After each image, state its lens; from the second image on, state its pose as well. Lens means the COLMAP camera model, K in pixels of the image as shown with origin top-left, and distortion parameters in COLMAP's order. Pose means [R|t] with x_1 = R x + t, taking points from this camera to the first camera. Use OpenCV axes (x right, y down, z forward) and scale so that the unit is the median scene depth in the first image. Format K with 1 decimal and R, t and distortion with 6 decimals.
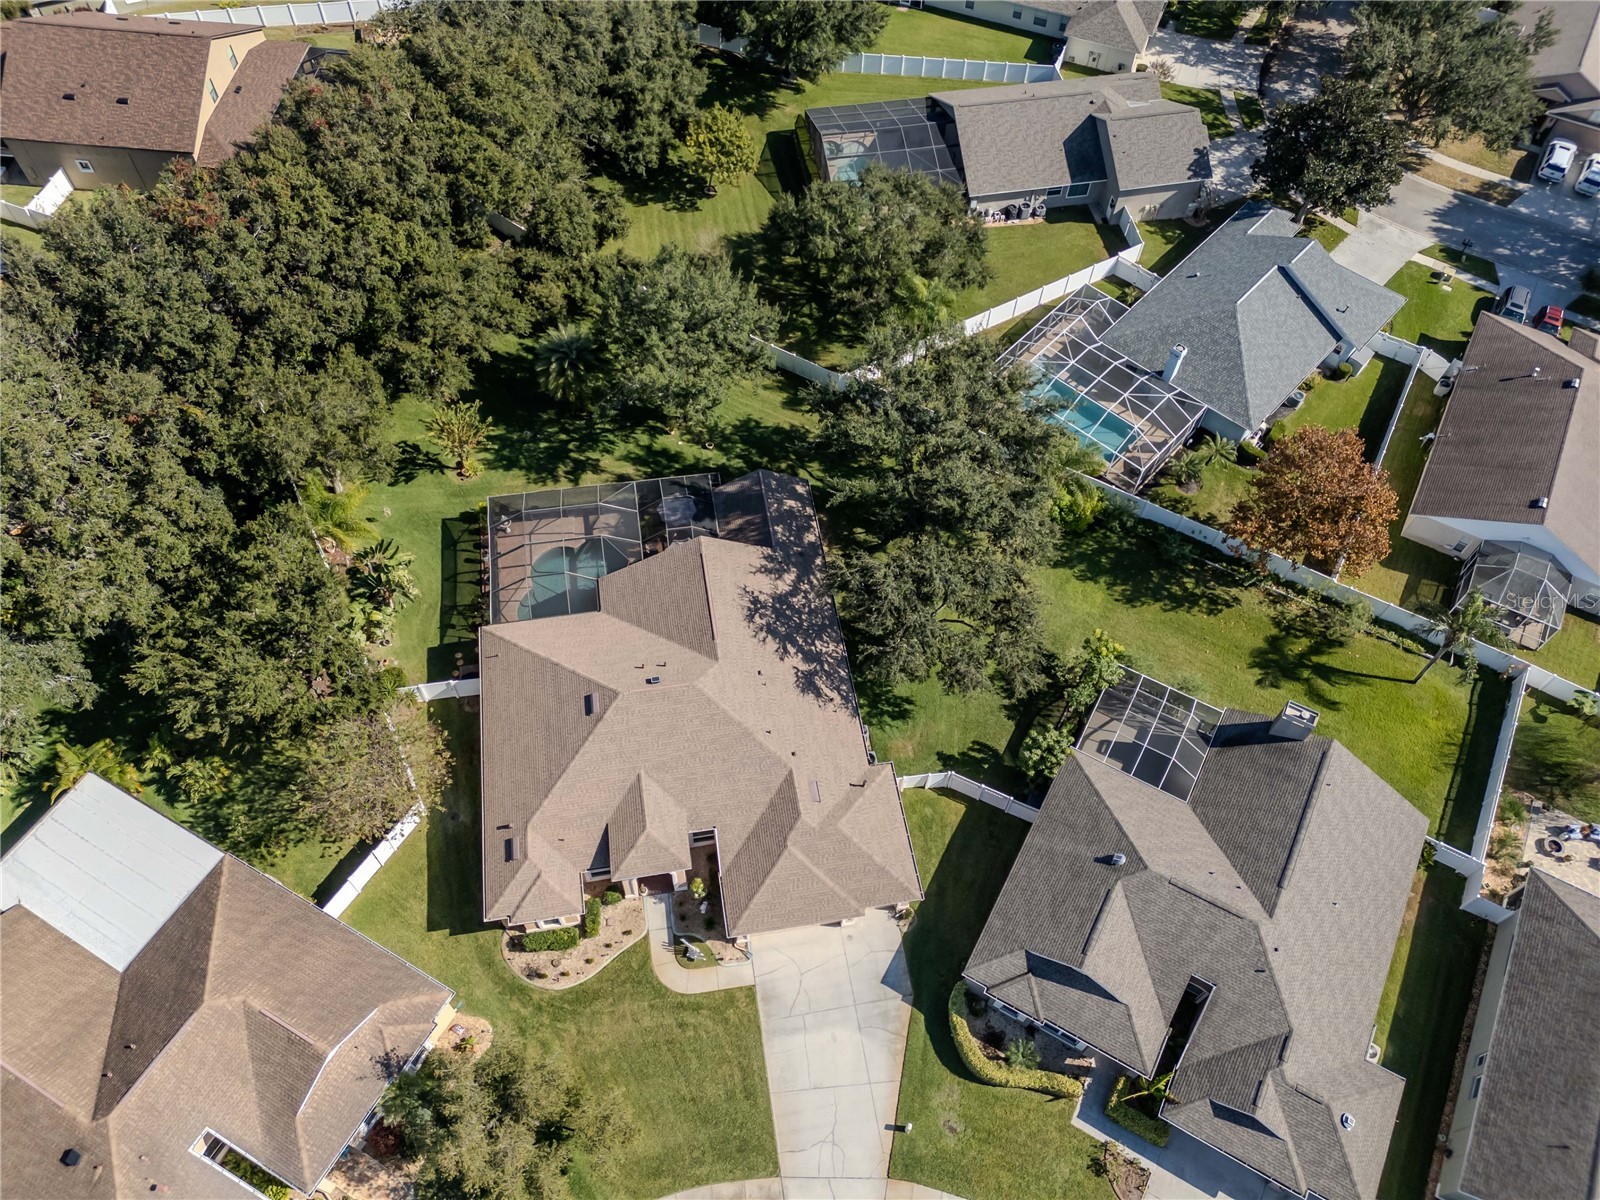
lens RADIAL K [[1135.2, 0, 800.0], [0, 1135.2, 600.0], [0, 0, 1]] dist [0.012594, -0.009170]
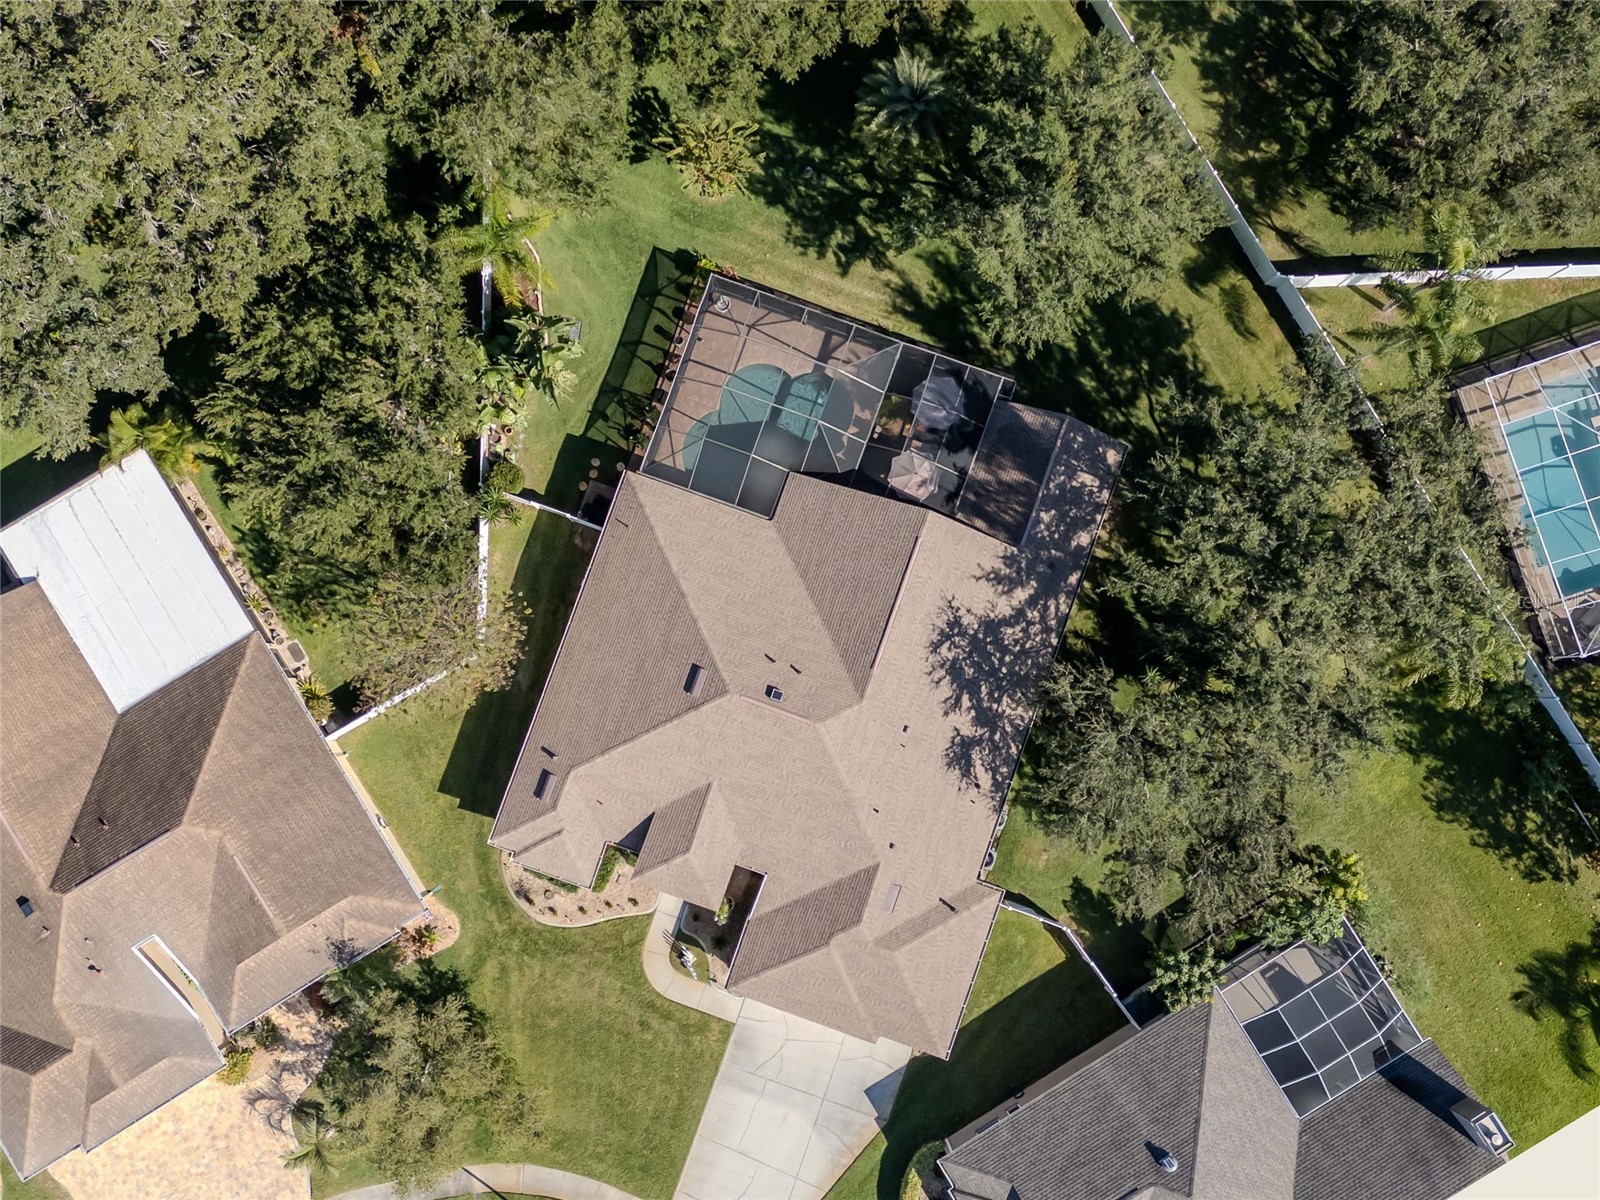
lens RADIAL K [[1497.6, 0, 800.0], [0, 1497.6, 600.0], [0, 0, 1]] dist [0.017682, -0.012706]
pose [[0.871245, 0.487629, -0.056136, -0.085418], [-0.396916, 0.767177, 0.503882, -0.493206], [0.288774, -0.416723, 0.861947, 0.135746]]
